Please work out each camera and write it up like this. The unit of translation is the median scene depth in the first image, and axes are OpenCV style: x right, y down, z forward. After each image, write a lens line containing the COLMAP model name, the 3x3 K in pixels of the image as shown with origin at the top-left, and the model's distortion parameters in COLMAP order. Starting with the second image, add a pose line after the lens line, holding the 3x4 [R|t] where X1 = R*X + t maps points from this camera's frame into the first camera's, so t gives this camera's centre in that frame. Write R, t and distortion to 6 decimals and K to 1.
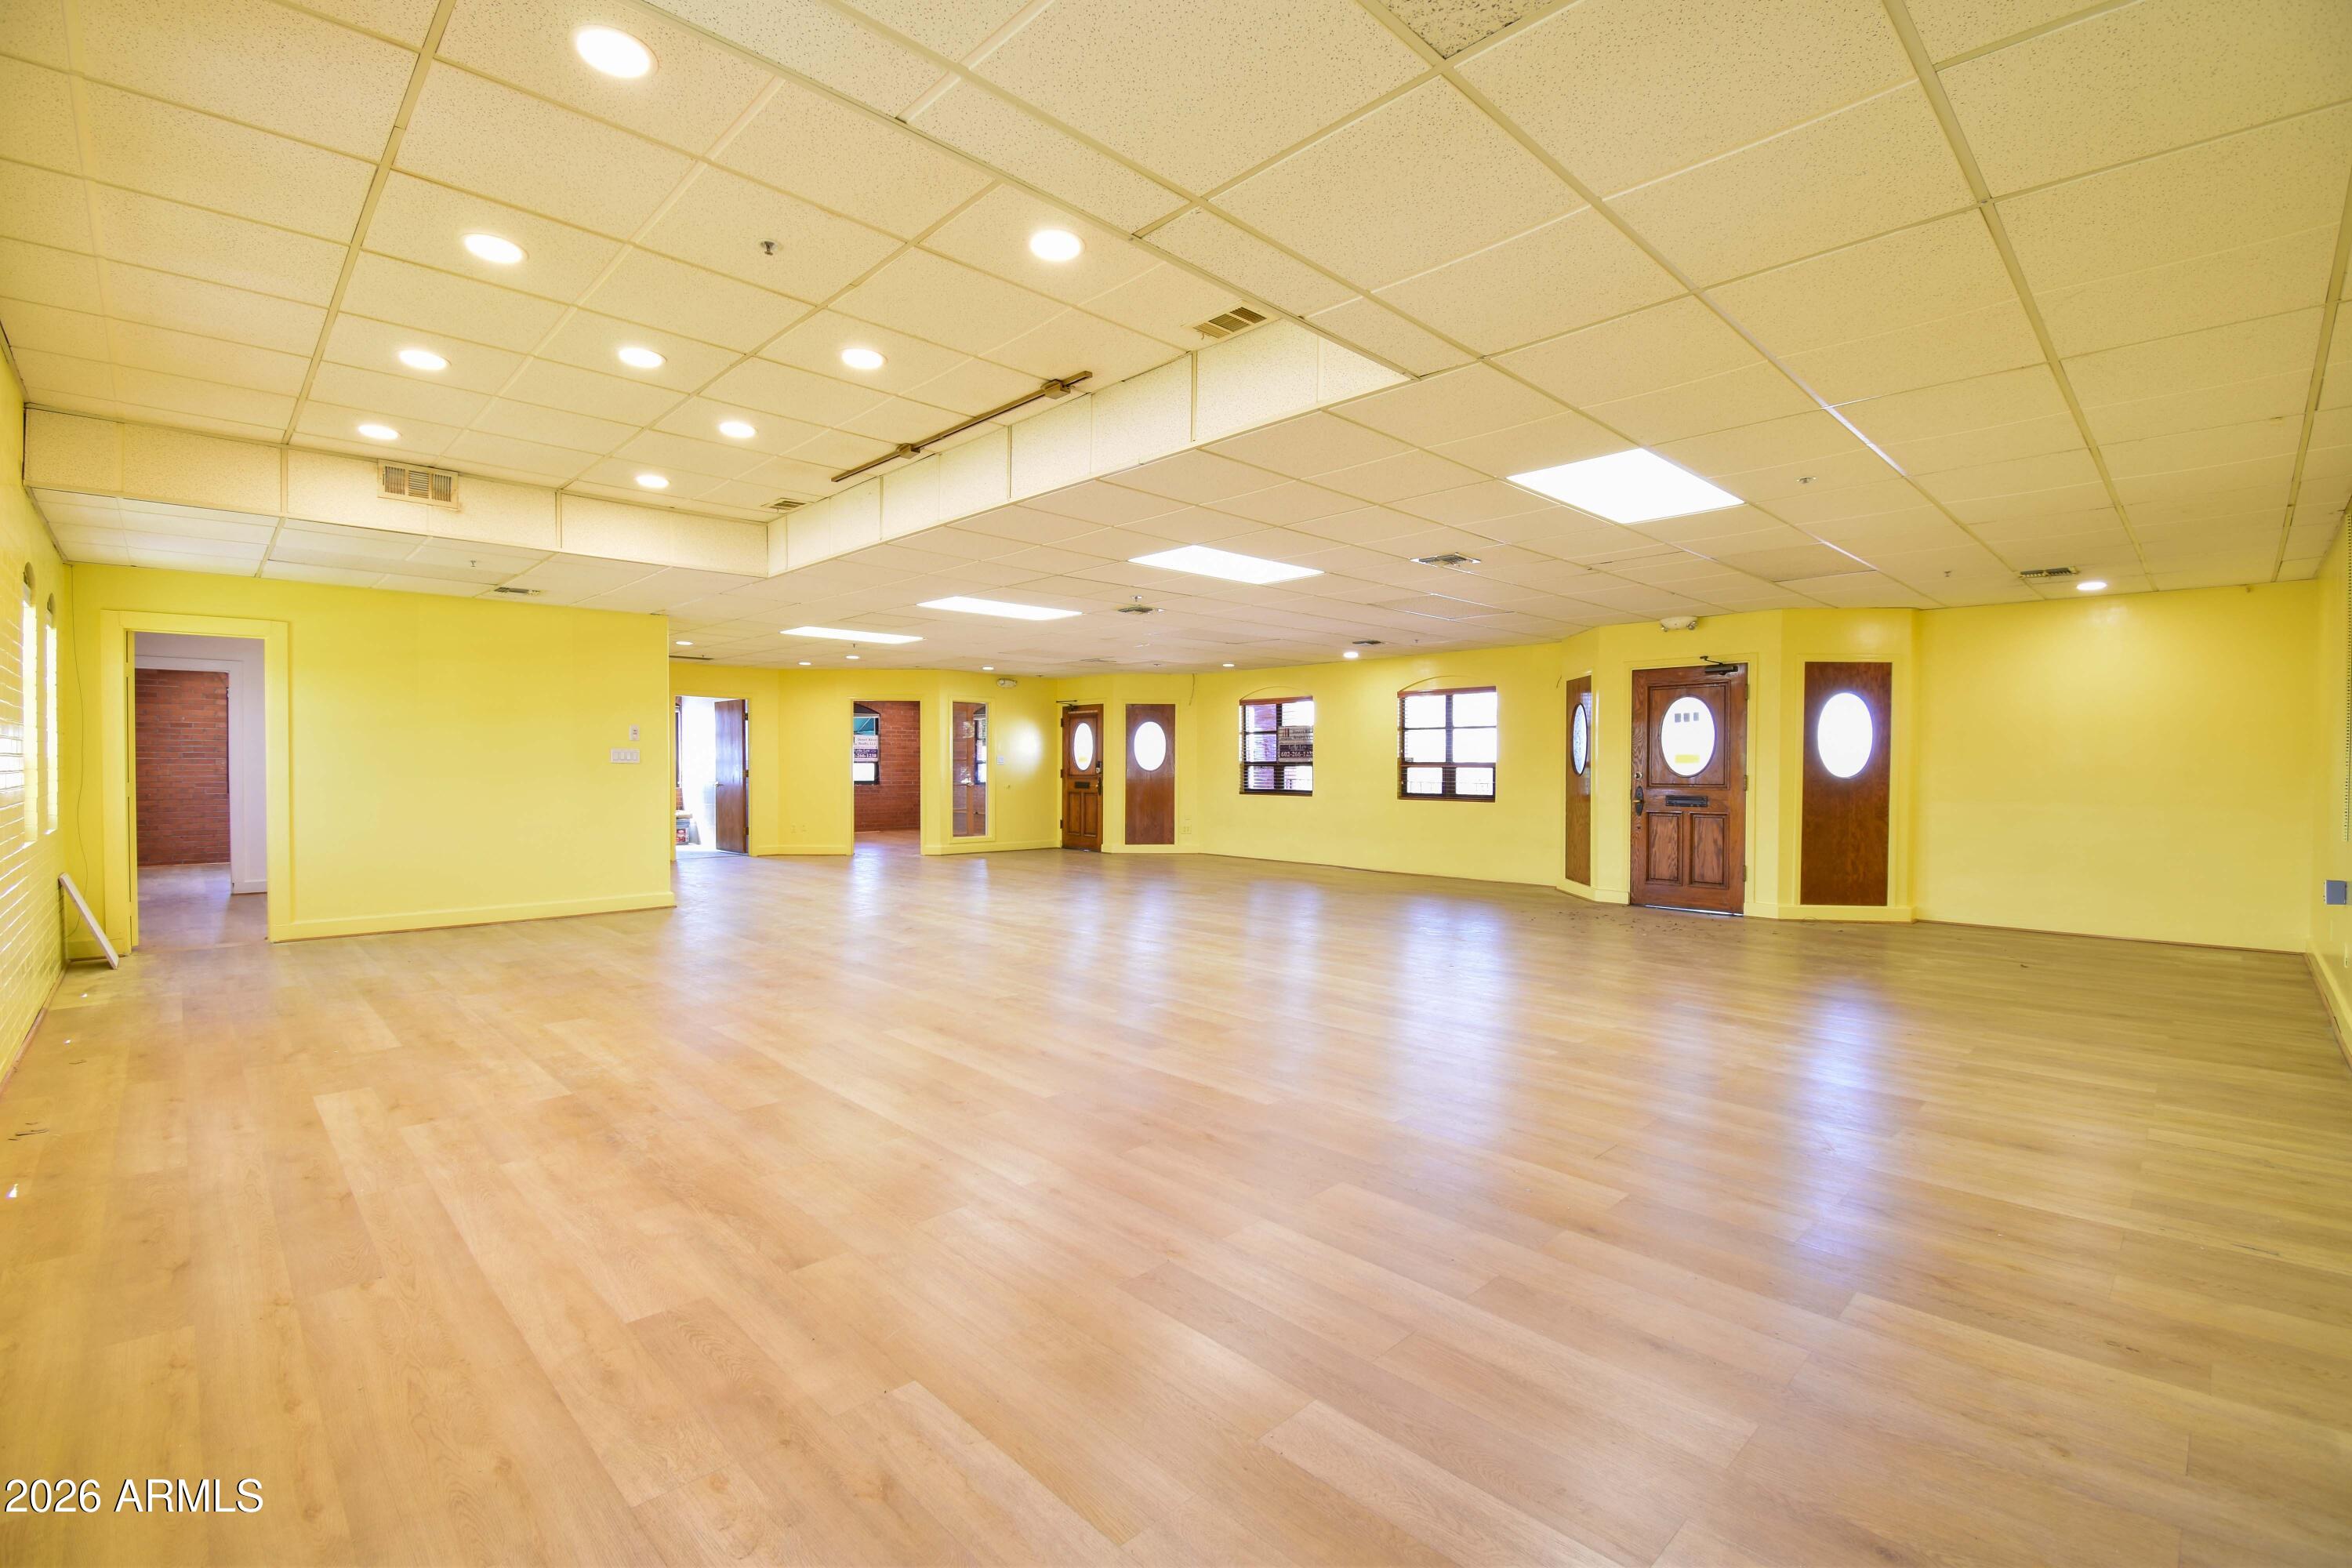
lens RADIAL K [[1031.2, 0, 1179.2], [0, 1031.2, 777.7], [0, 0, 1]] dist [0.001002, 0.000042]
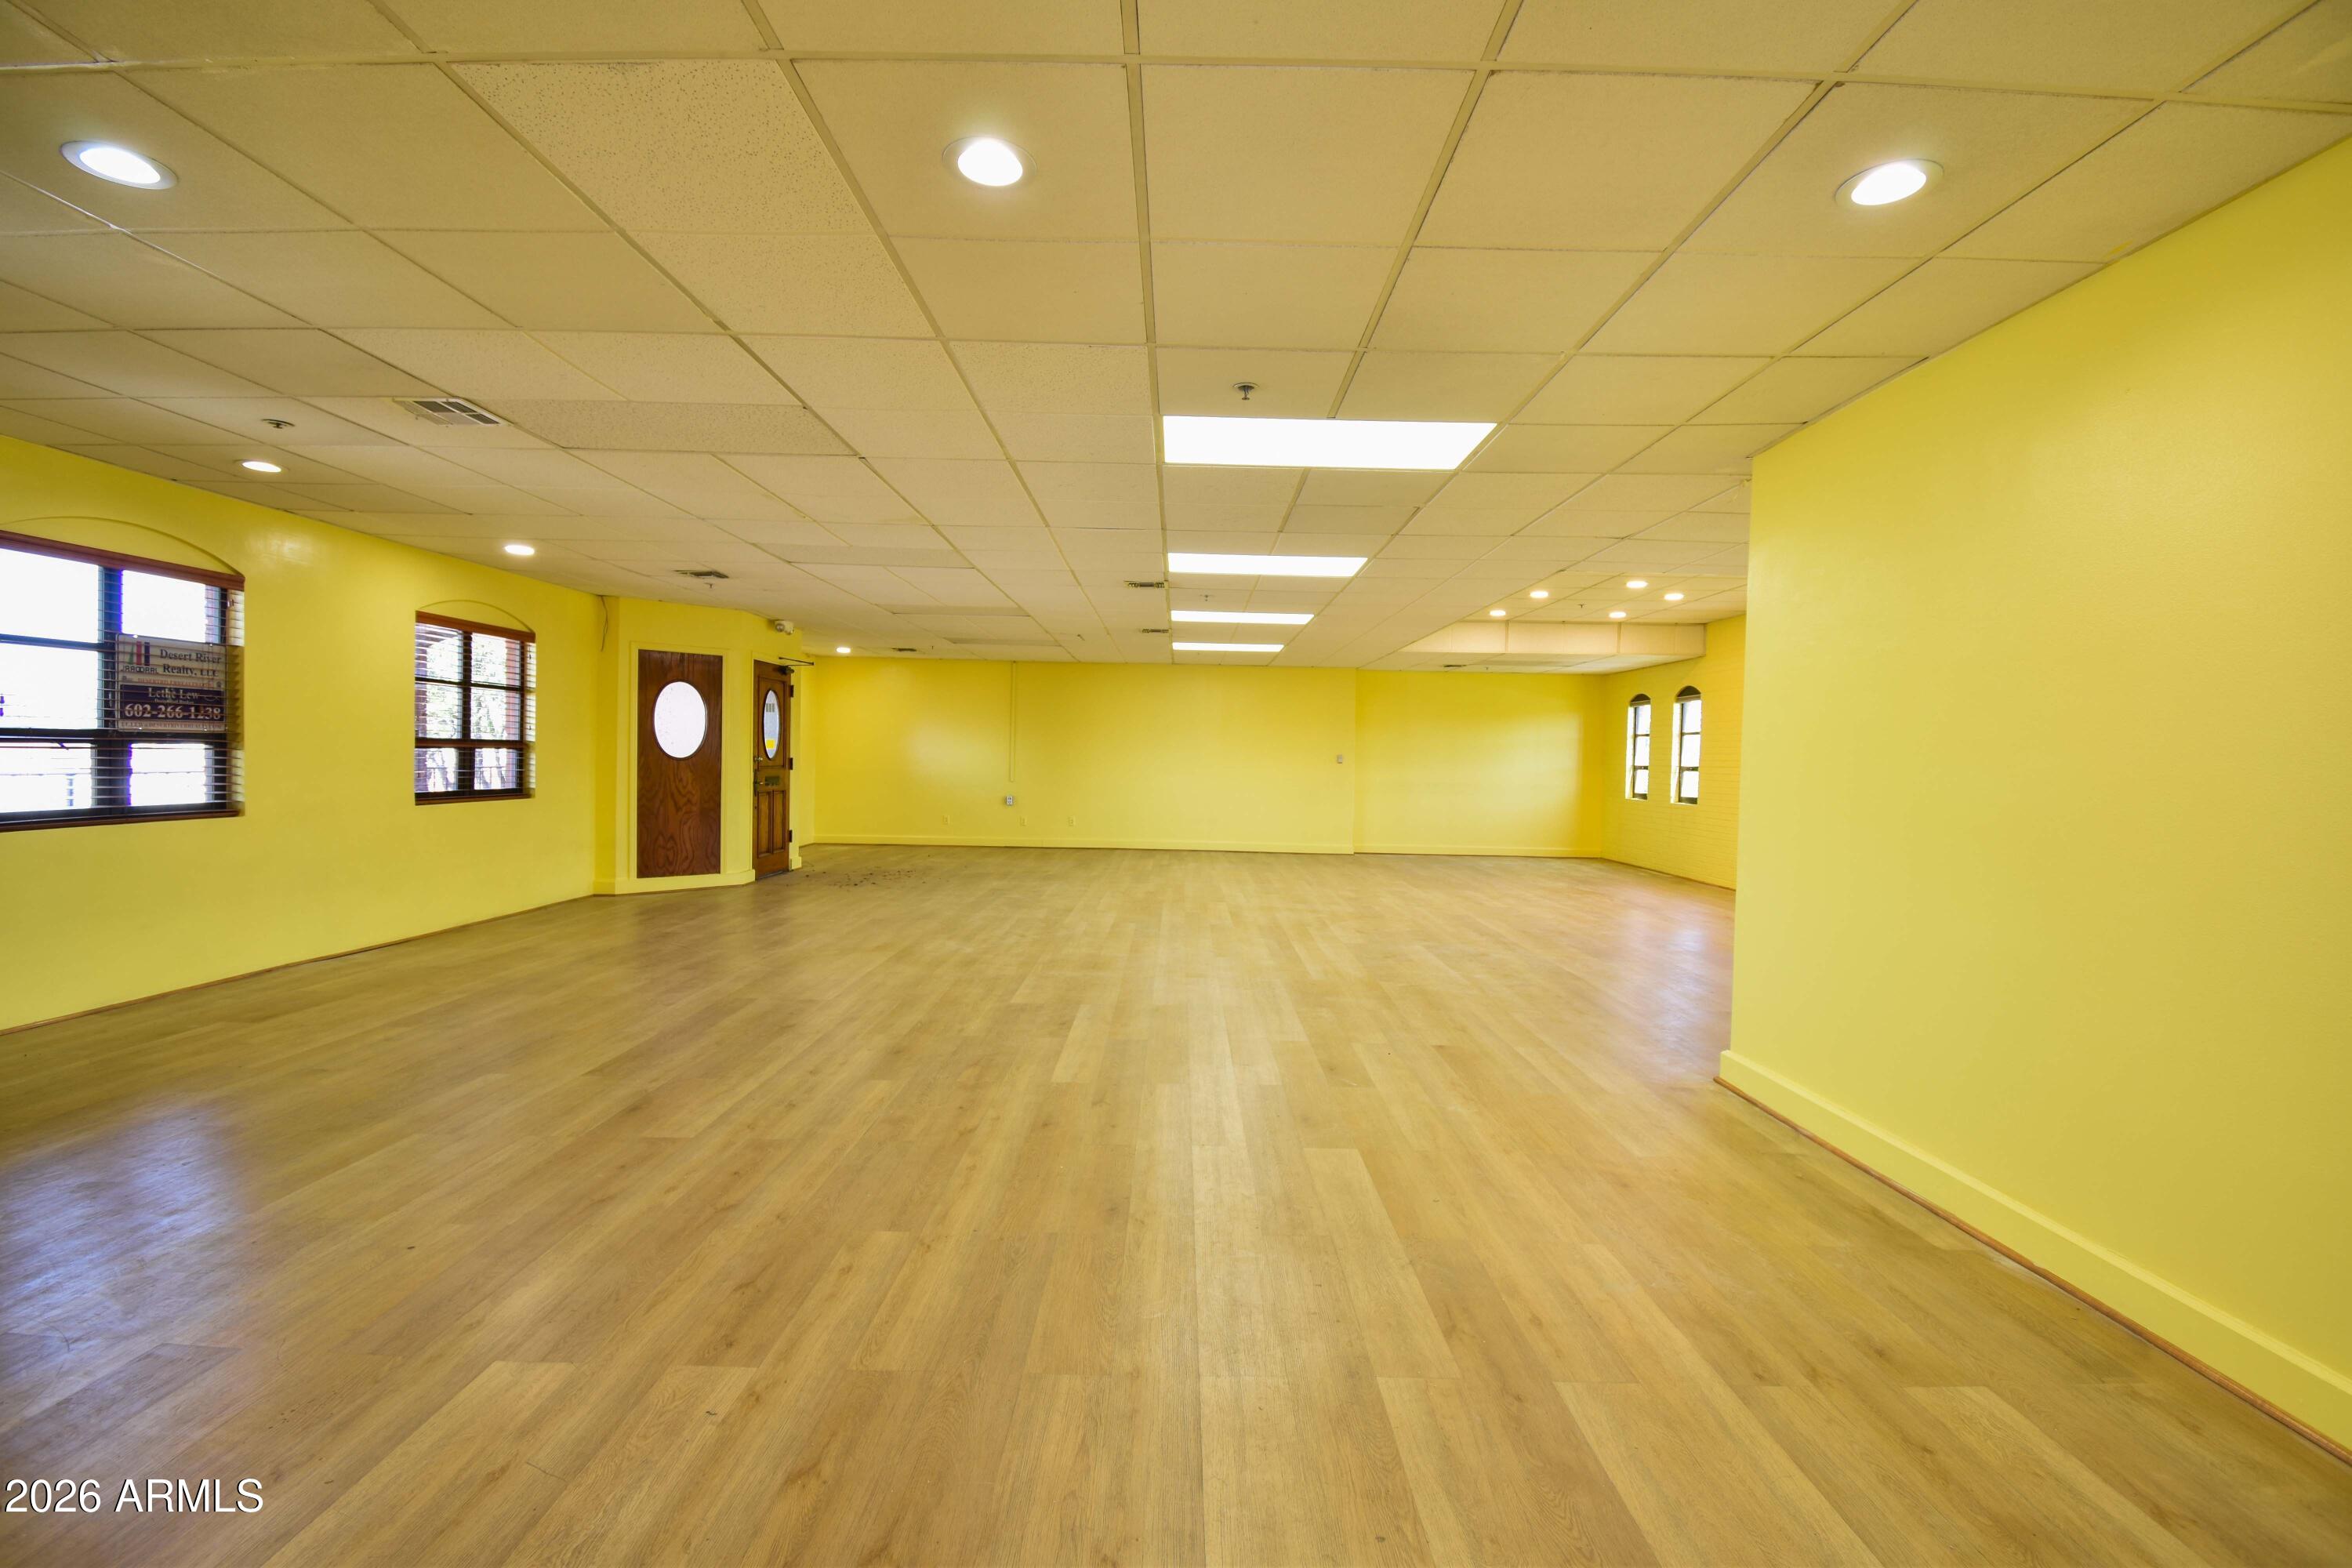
lens RADIAL K [[1031.2, 0, 1178.9], [0, 1031.2, 774.7], [0, 0, 1]] dist [0.001002, 0.000042]
pose [[-0.721304, -0.011927, 0.692516, -0.432092], [0.010815, 0.999536, 0.028480, -0.006222], [-0.692534, 0.028032, -0.720840, 1.010826]]
